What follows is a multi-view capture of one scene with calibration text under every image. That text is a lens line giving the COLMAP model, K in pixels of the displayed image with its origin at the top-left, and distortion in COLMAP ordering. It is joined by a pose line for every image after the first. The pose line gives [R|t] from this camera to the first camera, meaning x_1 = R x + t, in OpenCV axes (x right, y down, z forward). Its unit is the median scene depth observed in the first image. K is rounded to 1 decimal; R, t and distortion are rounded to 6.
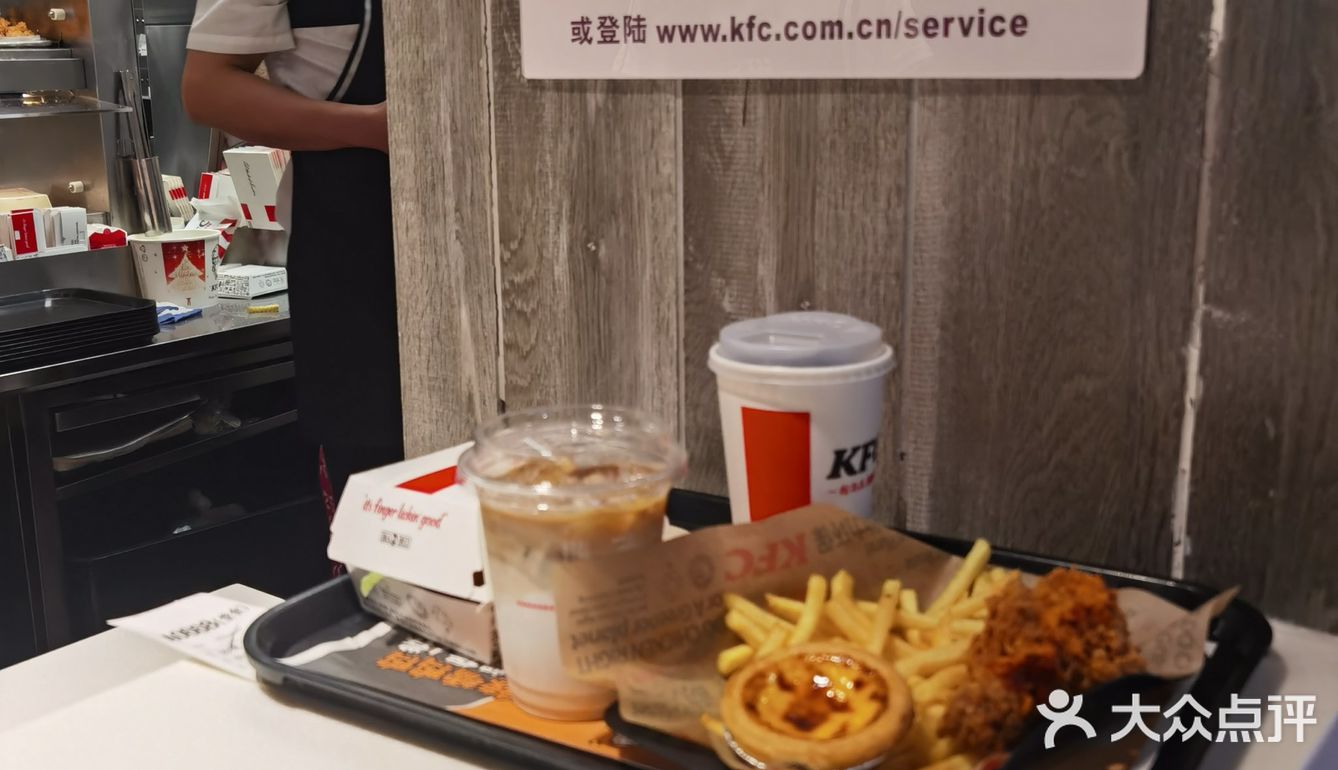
lens RADIAL K [[1442.3, 0, 670.9], [0, 1442.3, 369.5], [0, 0, 1]] dist [0.009889, 0.021326]
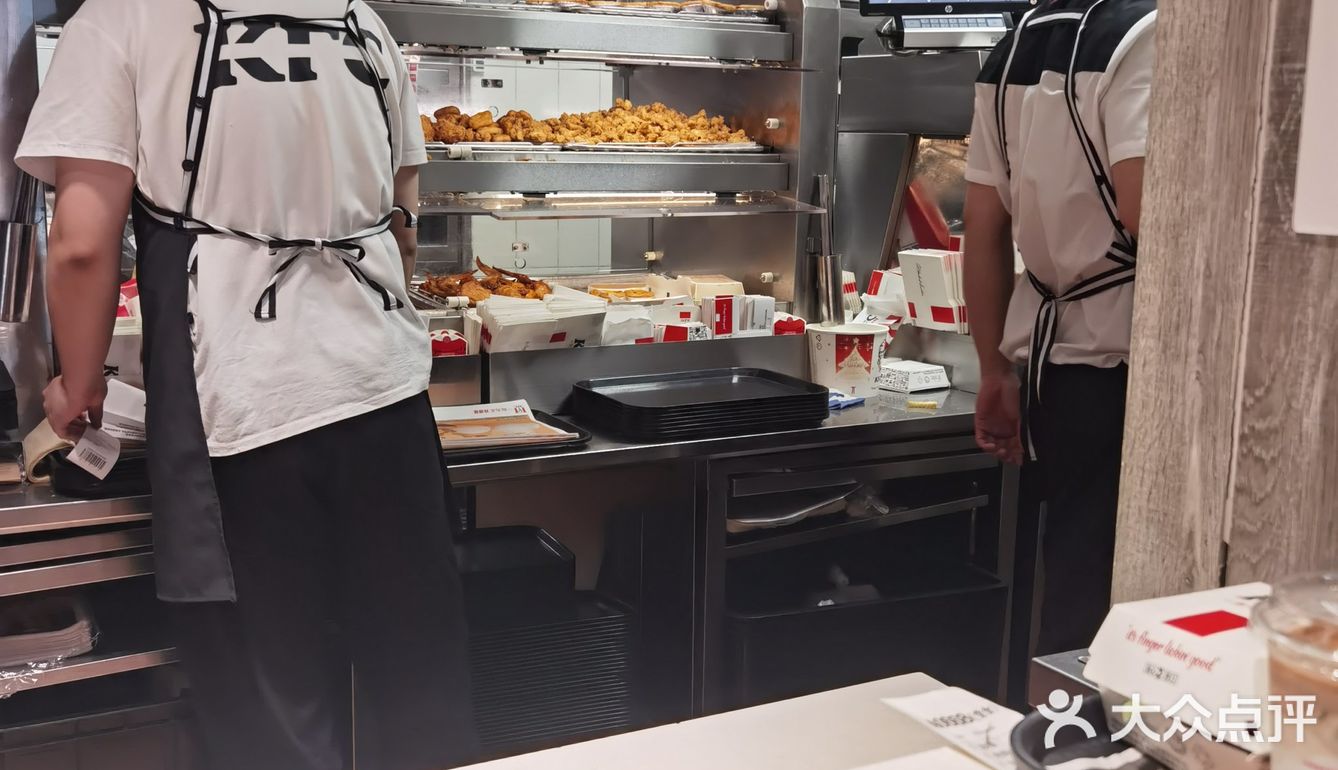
lens RADIAL K [[1442.3, 0, 670.9], [0, 1442.3, 369.5], [0, 0, 1]] dist [0.009889, 0.021326]
pose [[0.910079, 0.094040, -0.403625, -0.073099], [-0.119724, 0.992048, -0.038813, -0.012667], [0.396766, 0.083646, 0.914101, -0.085238]]
